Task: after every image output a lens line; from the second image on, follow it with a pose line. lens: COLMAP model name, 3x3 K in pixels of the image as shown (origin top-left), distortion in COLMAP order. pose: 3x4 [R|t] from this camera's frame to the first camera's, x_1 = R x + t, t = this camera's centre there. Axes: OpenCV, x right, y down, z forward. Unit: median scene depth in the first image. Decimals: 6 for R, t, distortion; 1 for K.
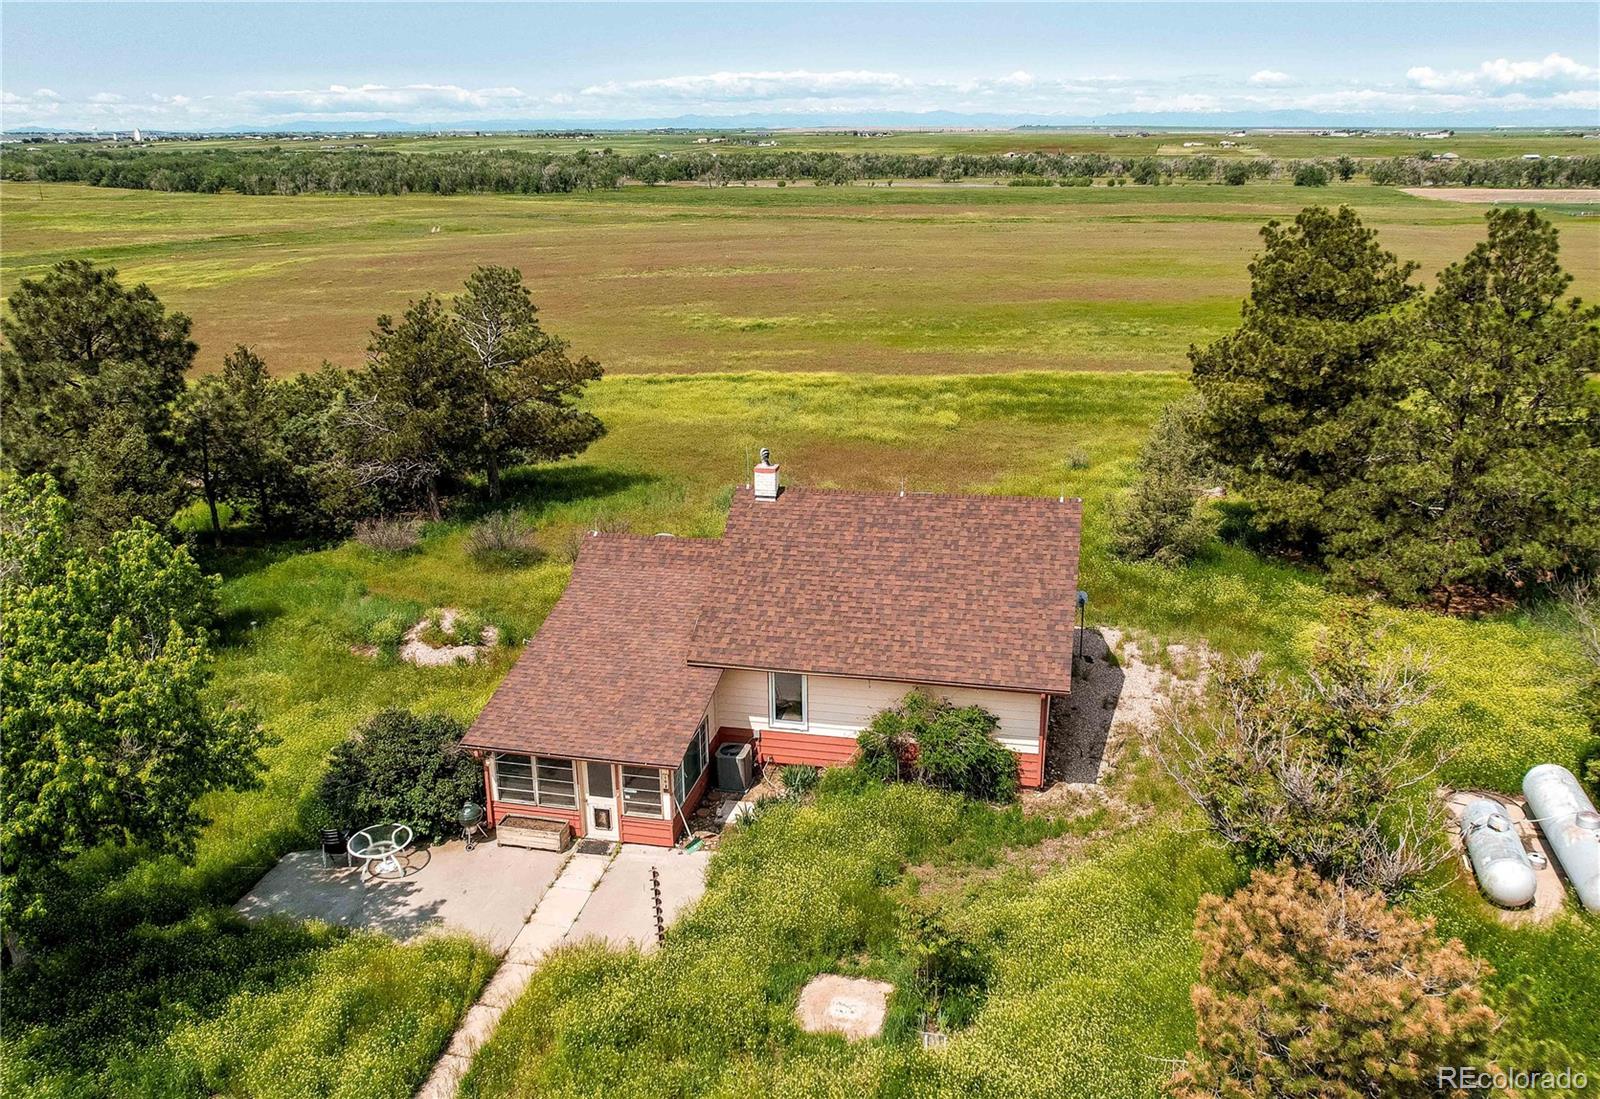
lens RADIAL K [[1191.9, 0, 798.2], [0, 1191.9, 513.7], [0, 0, 1]] dist [-0.044871, 0.051118]
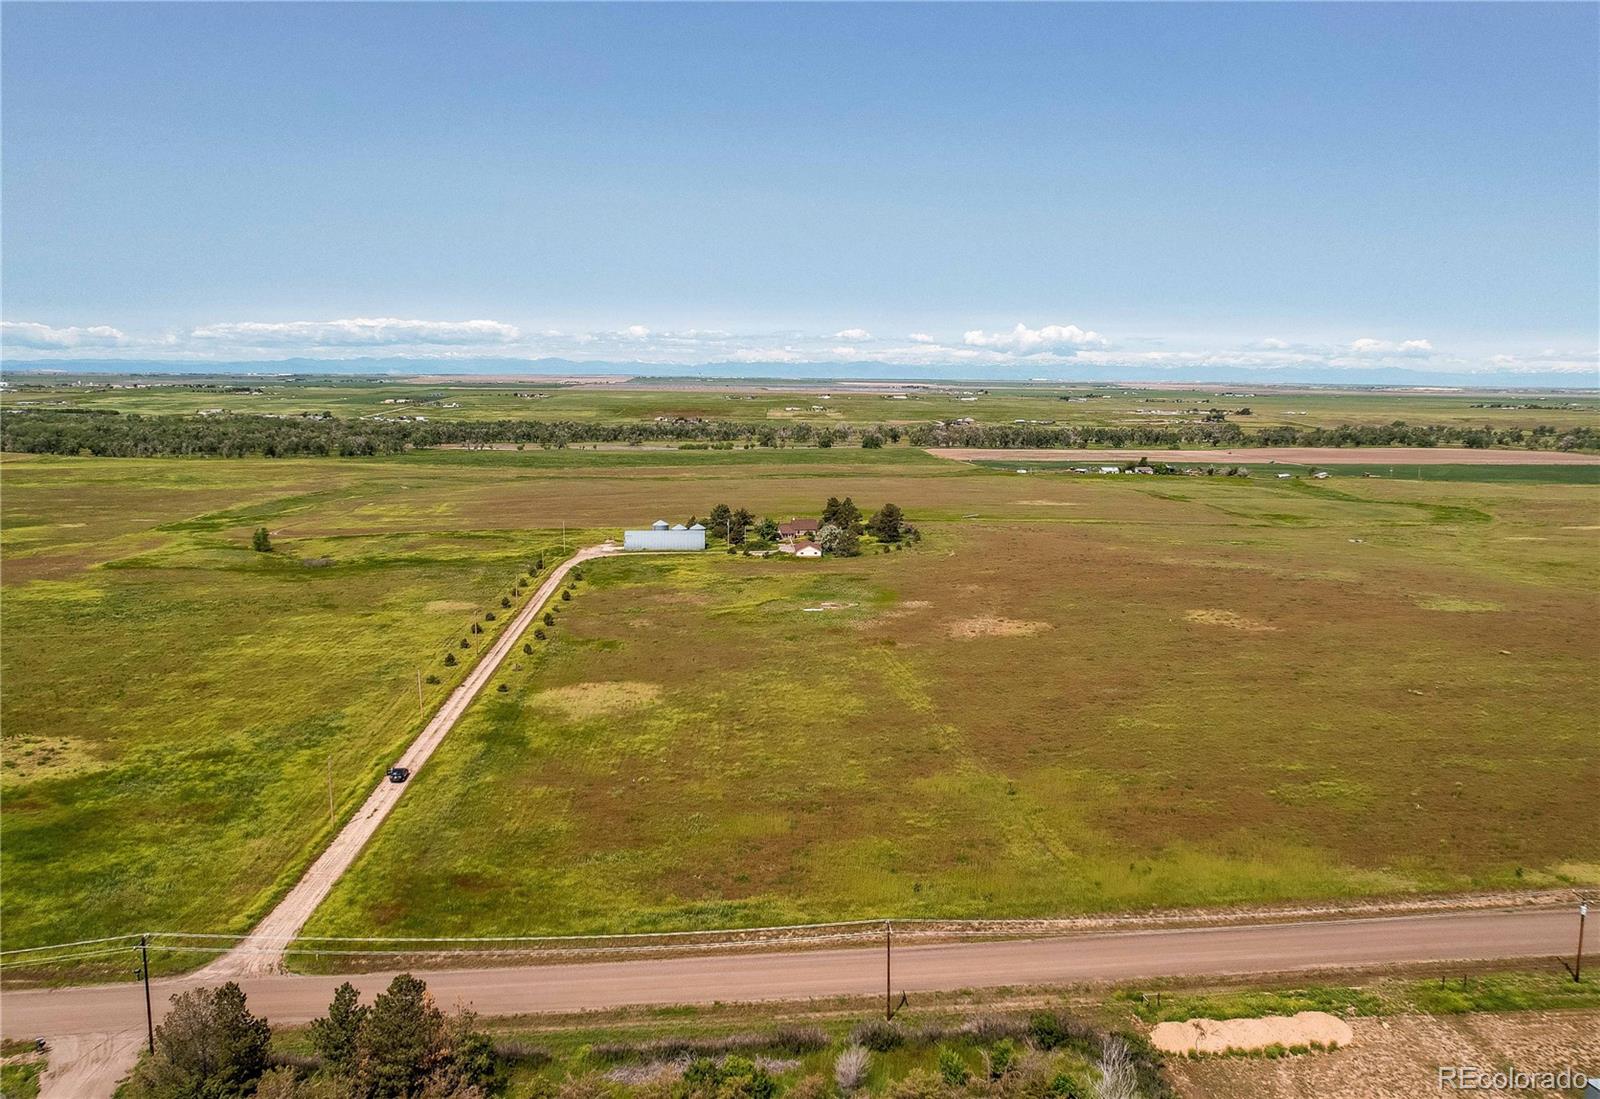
lens RADIAL K [[1191.9, 0, 798.2], [0, 1191.9, 513.7], [0, 0, 1]] dist [-0.044871, 0.051118]
pose [[0.949838, -0.017844, 0.312233, -0.136815], [0.078422, 0.980063, -0.182556, 0.078398], [-0.302751, 0.197884, 0.932300, -0.381531]]
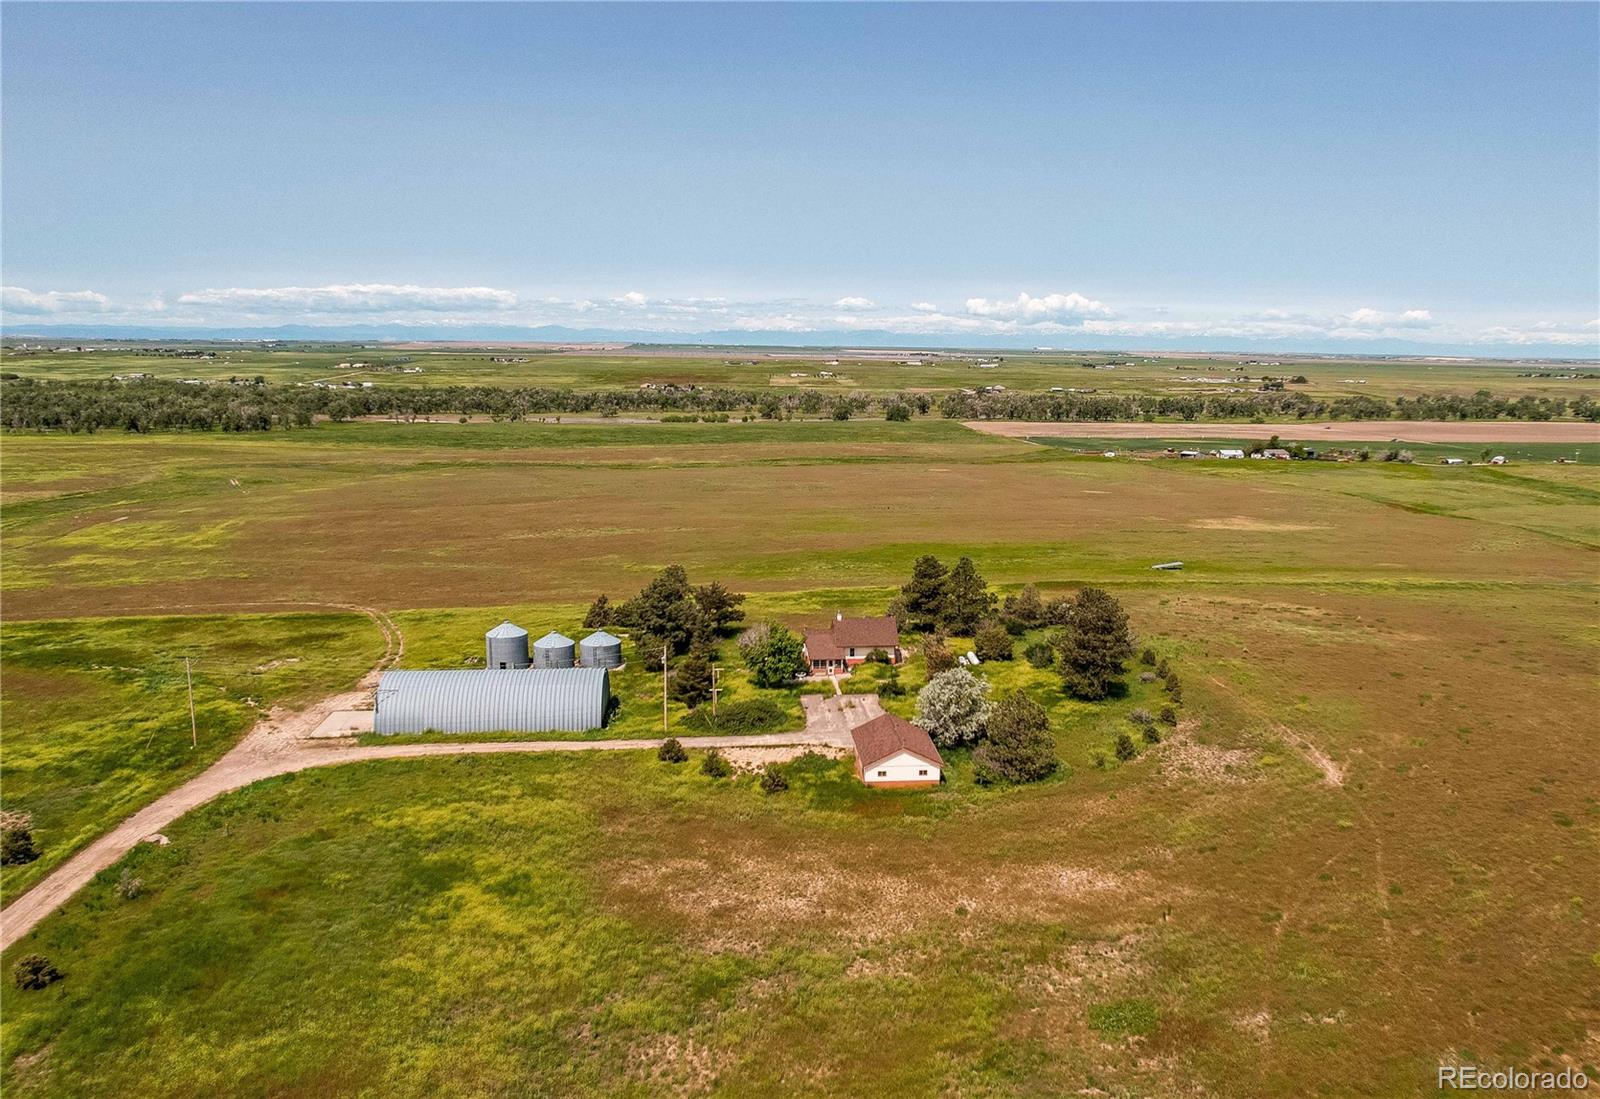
lens RADIAL K [[1191.9, 0, 798.2], [0, 1191.9, 513.7], [0, 0, 1]] dist [-0.044871, 0.051118]
pose [[0.950315, -0.023782, 0.310381, -0.061531], [0.076040, 0.984607, -0.157375, 0.011503], [-0.301860, 0.173157, 0.937495, -0.135016]]
